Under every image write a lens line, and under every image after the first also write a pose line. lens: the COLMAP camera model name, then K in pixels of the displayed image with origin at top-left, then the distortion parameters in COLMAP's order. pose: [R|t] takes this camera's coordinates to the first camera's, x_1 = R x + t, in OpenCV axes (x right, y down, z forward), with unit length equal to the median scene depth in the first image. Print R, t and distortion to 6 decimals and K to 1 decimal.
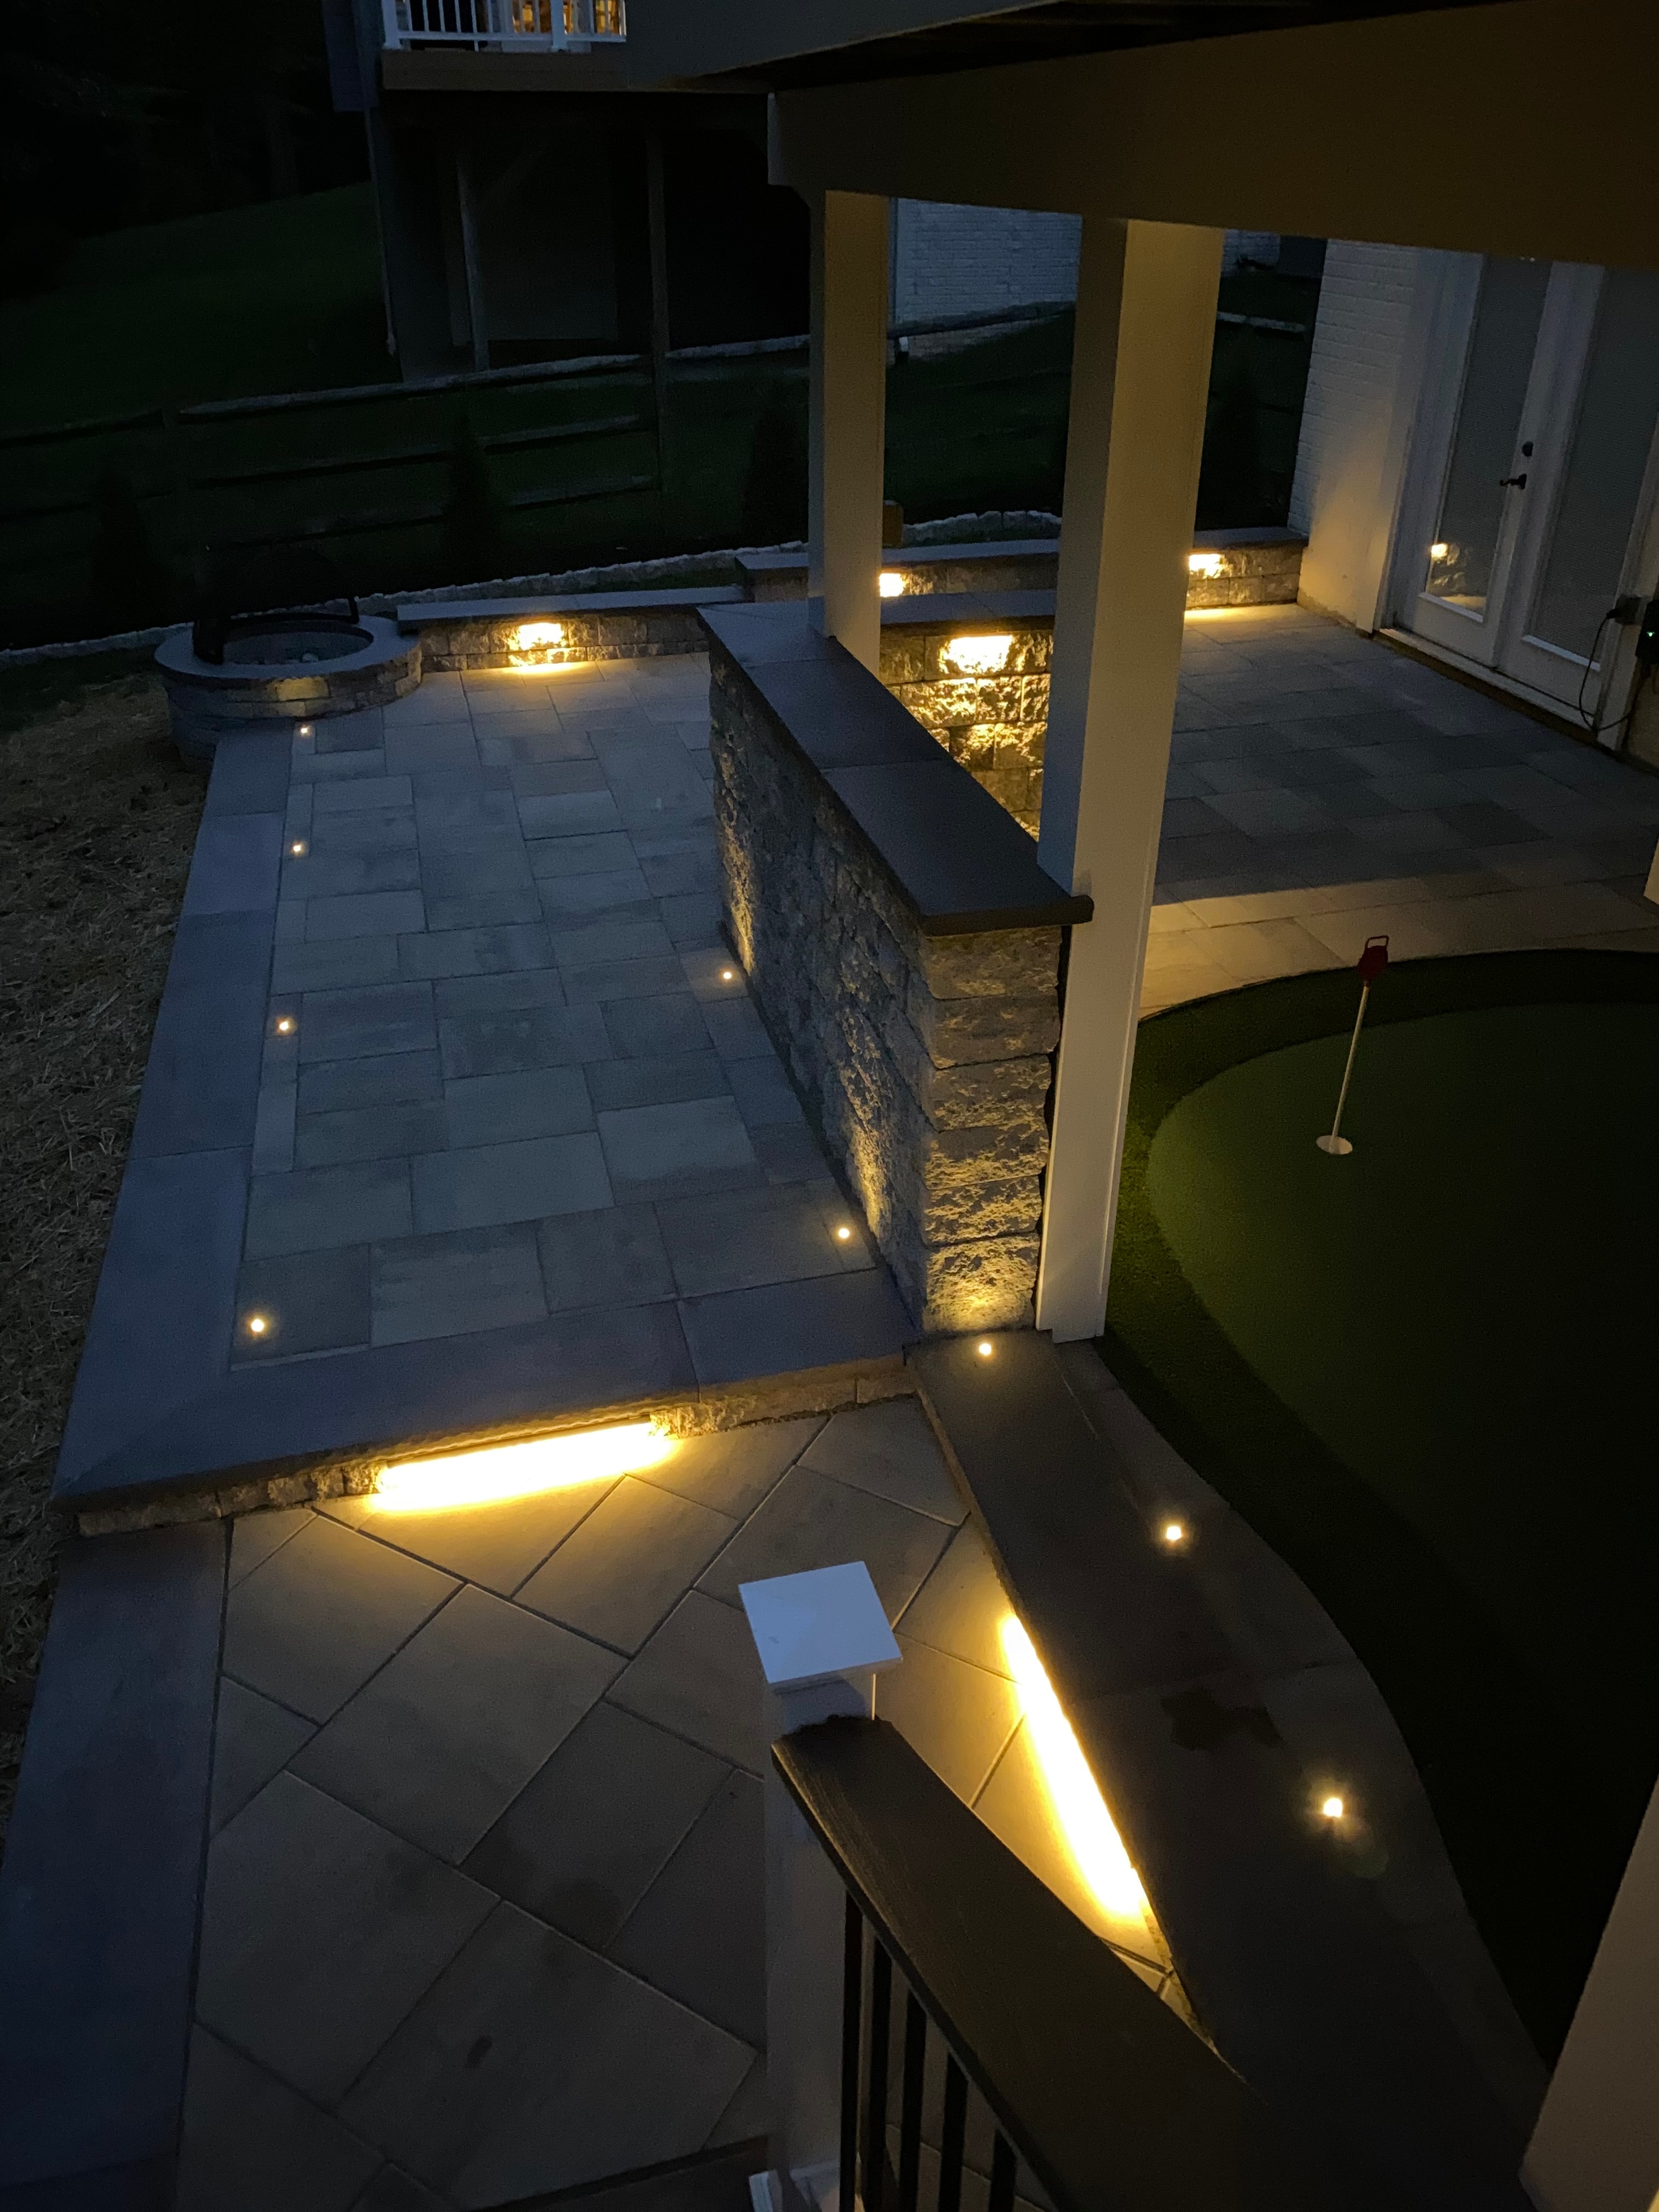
lens RADIAL K [[1669.7, 0, 836.6], [0, 1669.7, 1100.2], [0, 0, 1]] dist [0.047645, -0.027656]
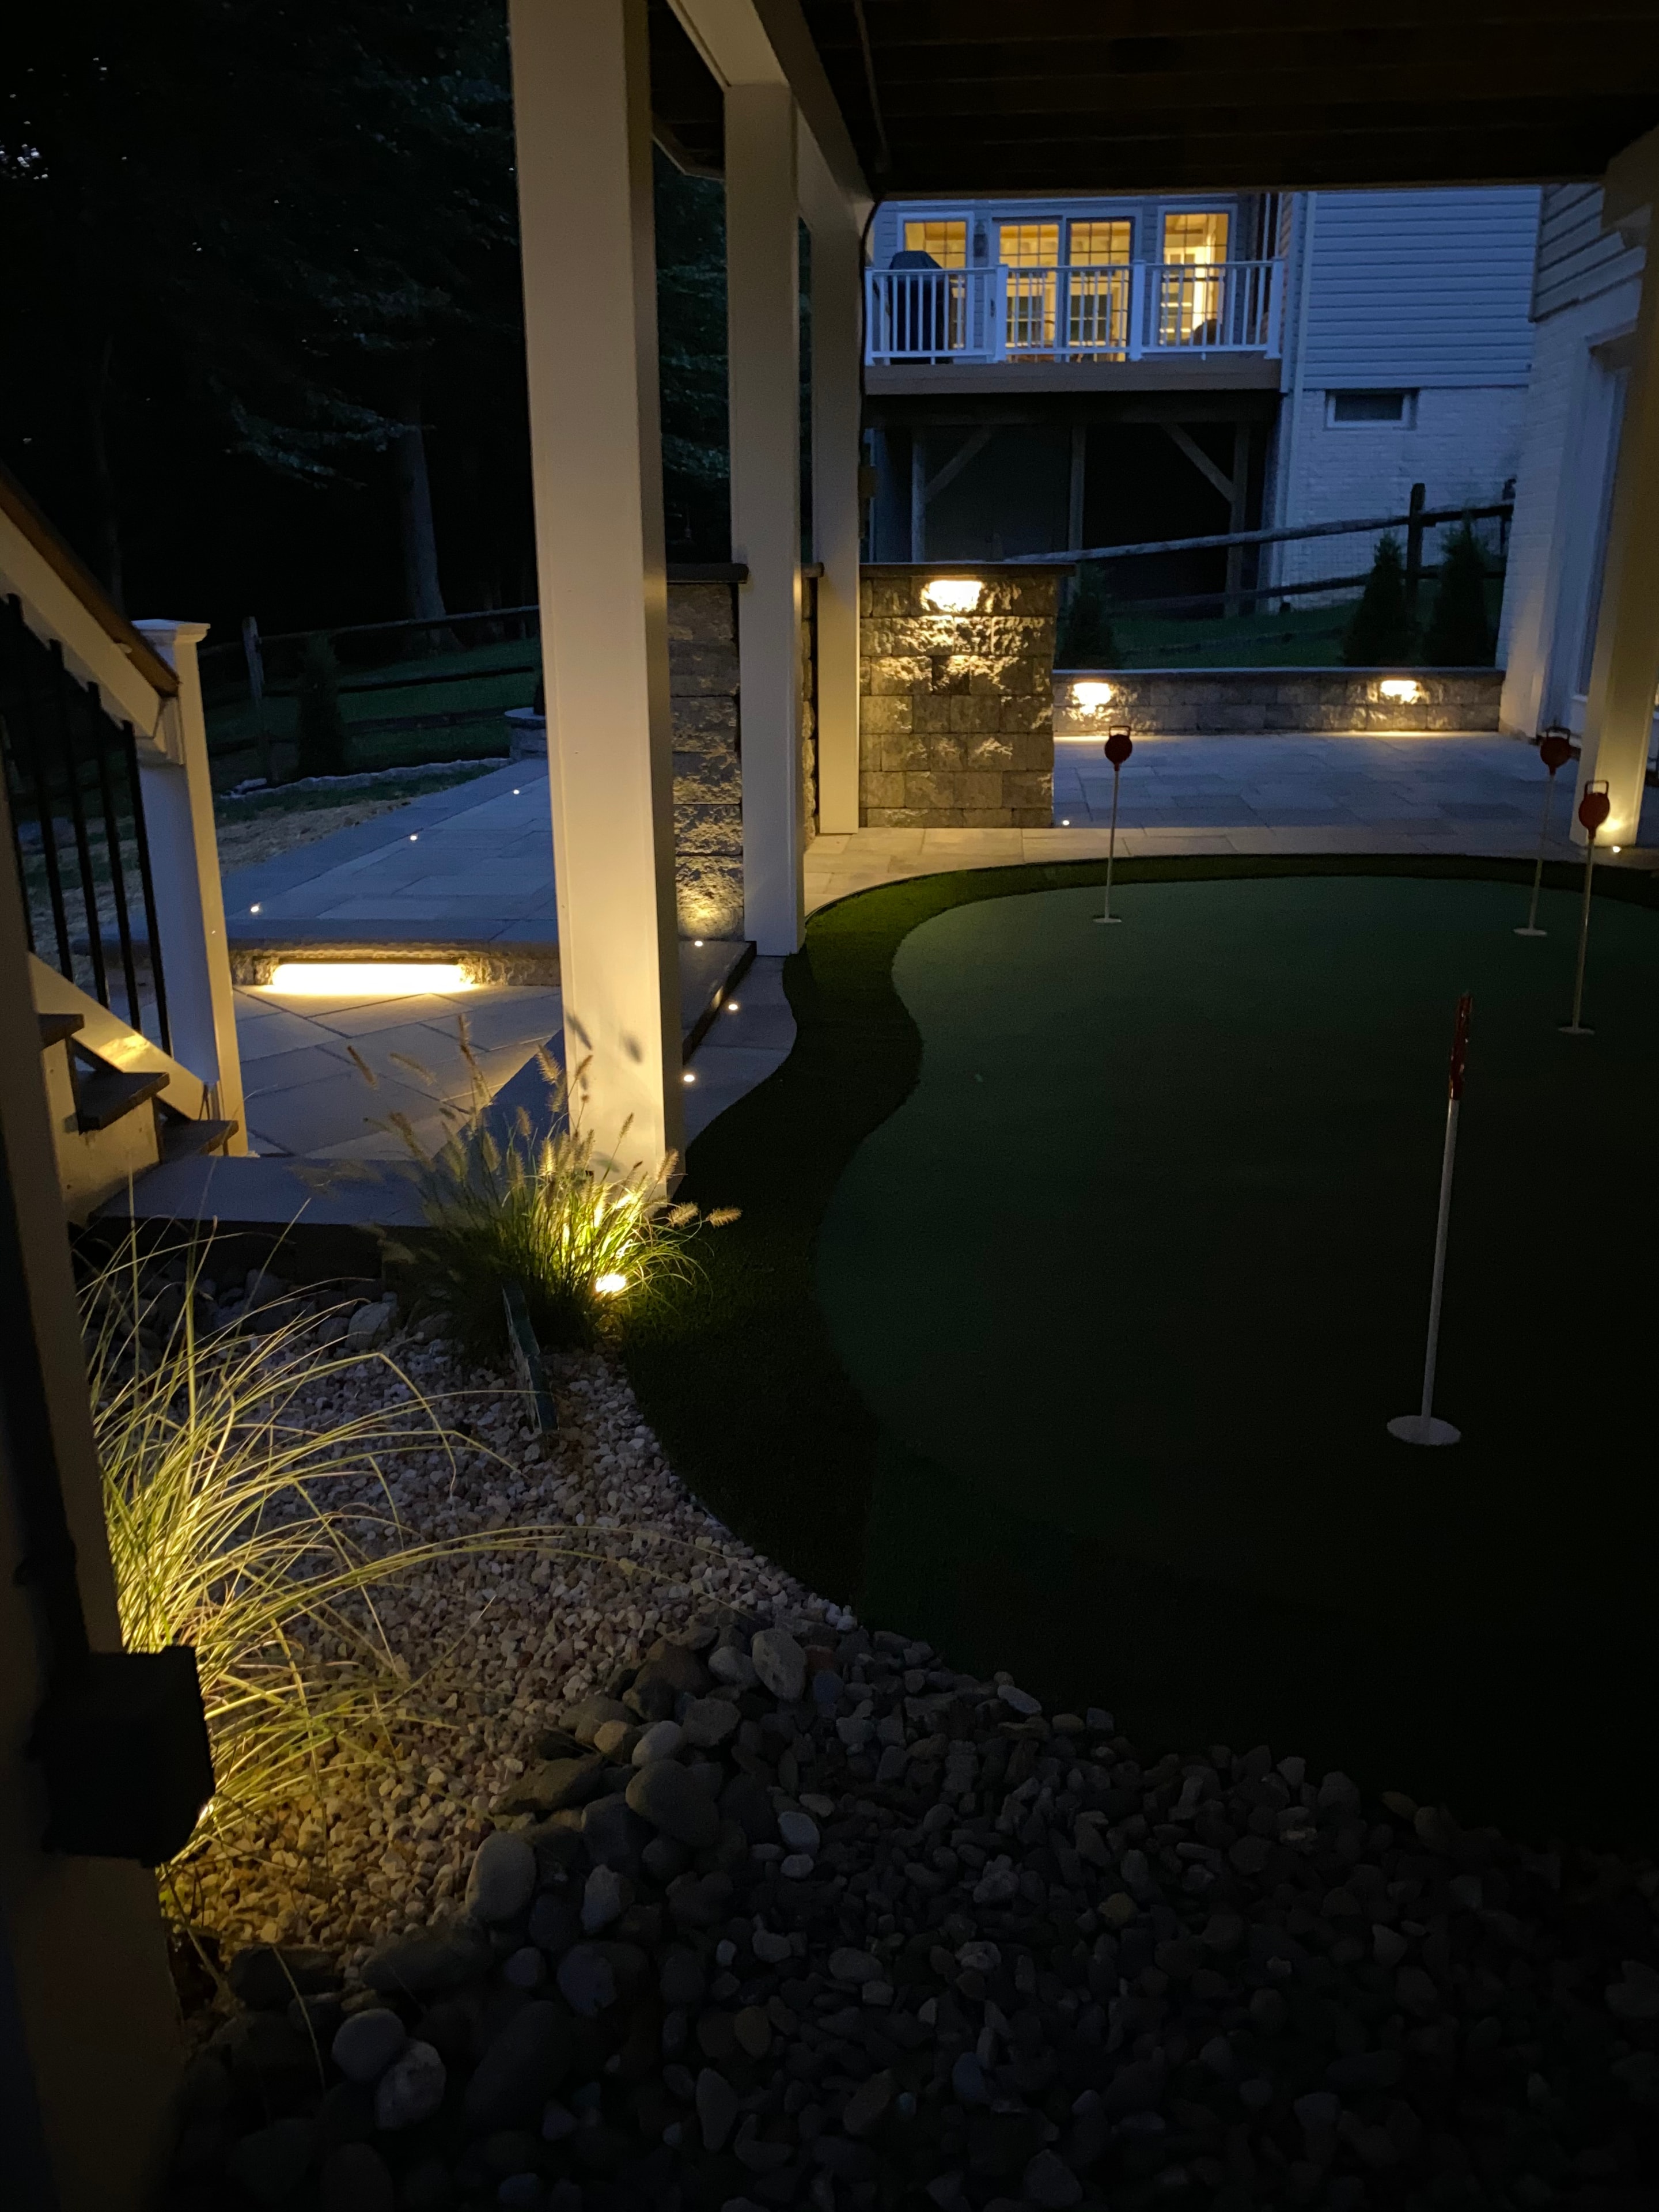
lens RADIAL K [[1669.7, 0, 827.6], [0, 1669.7, 1089.1], [0, 0, 1]] dist [0.047645, -0.027656]
pose [[0.943485, 0.097698, -0.316687, 0.429471], [-0.159814, 0.971241, -0.176494, 0.332725], [0.290337, 0.217131, 0.931965, -0.127186]]
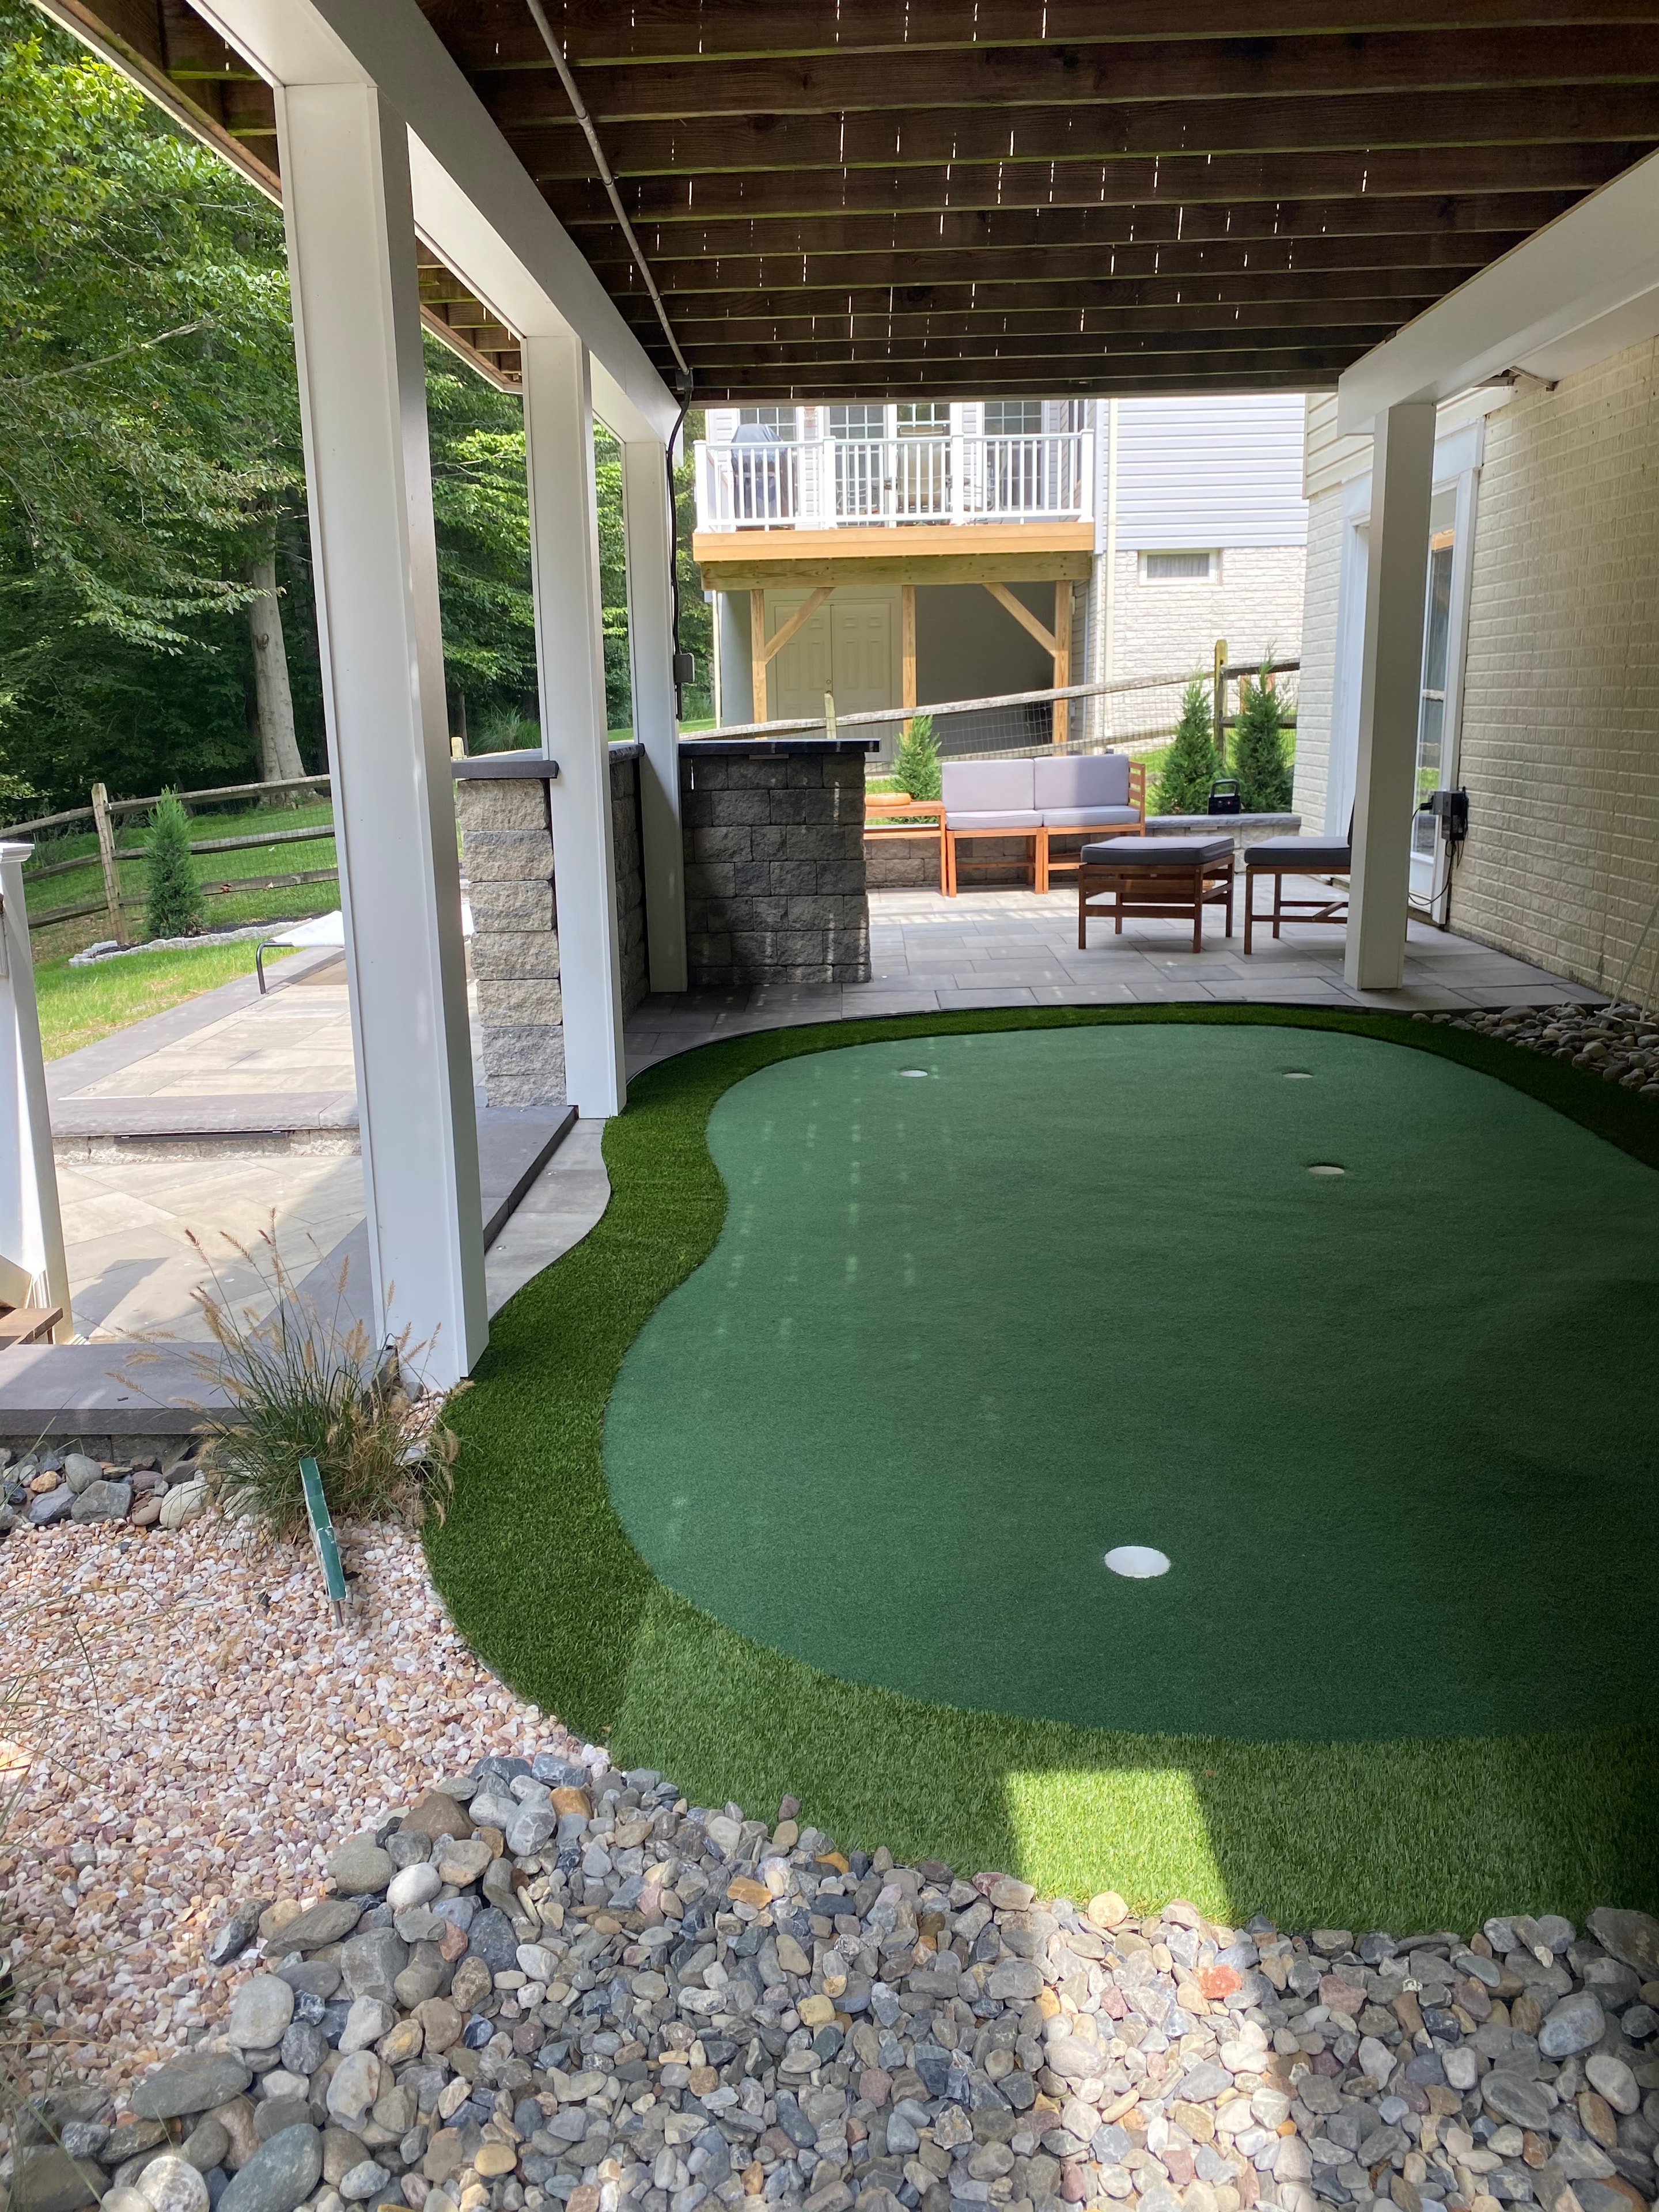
lens RADIAL K [[1669.7, 0, 789.0], [0, 1669.7, 1093.0], [0, 0, 1]] dist [0.047645, -0.027656]
pose [[0.961135, 0.044133, -0.272527, 0.475055], [-0.116563, 0.959710, -0.255676, 0.323794], [0.250264, 0.277506, 0.927555, -0.169622]]
